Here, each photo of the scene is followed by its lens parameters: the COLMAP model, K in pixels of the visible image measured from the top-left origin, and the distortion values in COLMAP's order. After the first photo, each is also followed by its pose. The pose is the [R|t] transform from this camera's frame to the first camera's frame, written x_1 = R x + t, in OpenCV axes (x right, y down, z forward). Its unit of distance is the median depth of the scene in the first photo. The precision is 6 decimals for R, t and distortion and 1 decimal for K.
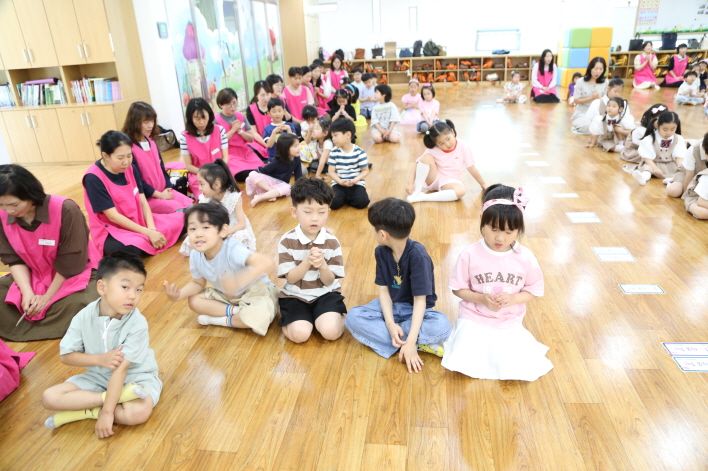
lens RADIAL K [[490.6, 0, 359.5], [0, 490.6, 240.5], [0, 0, 1]] dist [-0.119027, 0.076924]
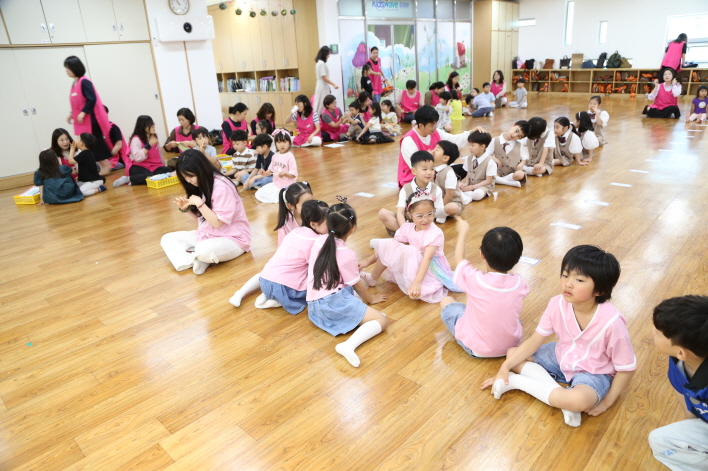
lens RADIAL K [[490.6, 0, 359.5], [0, 490.6, 240.5], [0, 0, 1]] dist [-0.119027, 0.076924]
pose [[0.818421, 0.207068, -0.536012, 0.466404], [-0.205878, 0.976554, 0.062906, 0.049564], [0.536470, 0.058870, 0.841863, -0.206063]]
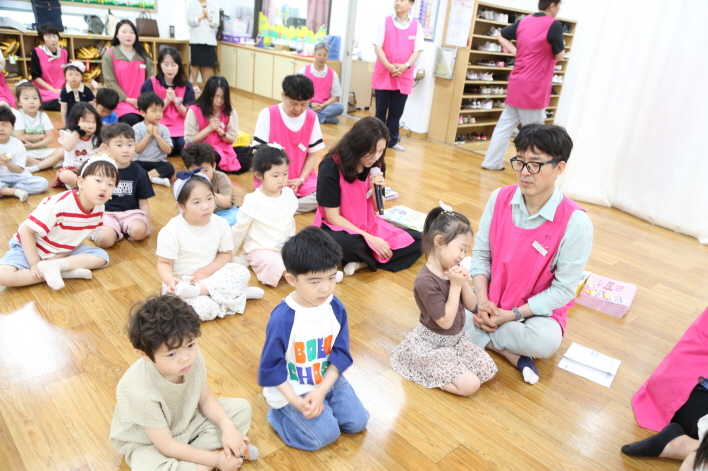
lens RADIAL K [[560.6, 0, 358.6], [0, 560.6, 246.7], [0, 0, 1]] dist [-0.078220, 0.091506]
pose [[0.637477, -0.184057, 0.748162, 0.488825], [0.167958, 0.980891, 0.098201, -0.222099], [-0.751940, 0.063059, 0.656209, 0.447053]]
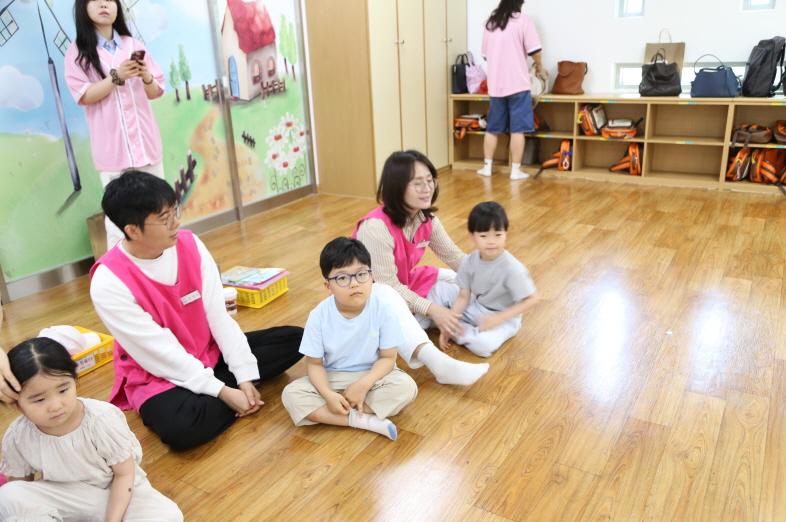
lens RADIAL K [[638.8, 0, 393.0], [0, 638.8, 261.0], [0, 0, 1]] dist [-0.086717, 0.109309]
pose [[0.910985, 0.144420, -0.386327, 0.113992], [-0.161206, 0.986857, -0.011218, -0.344411], [0.379629, 0.072498, 0.922294, 0.812383]]
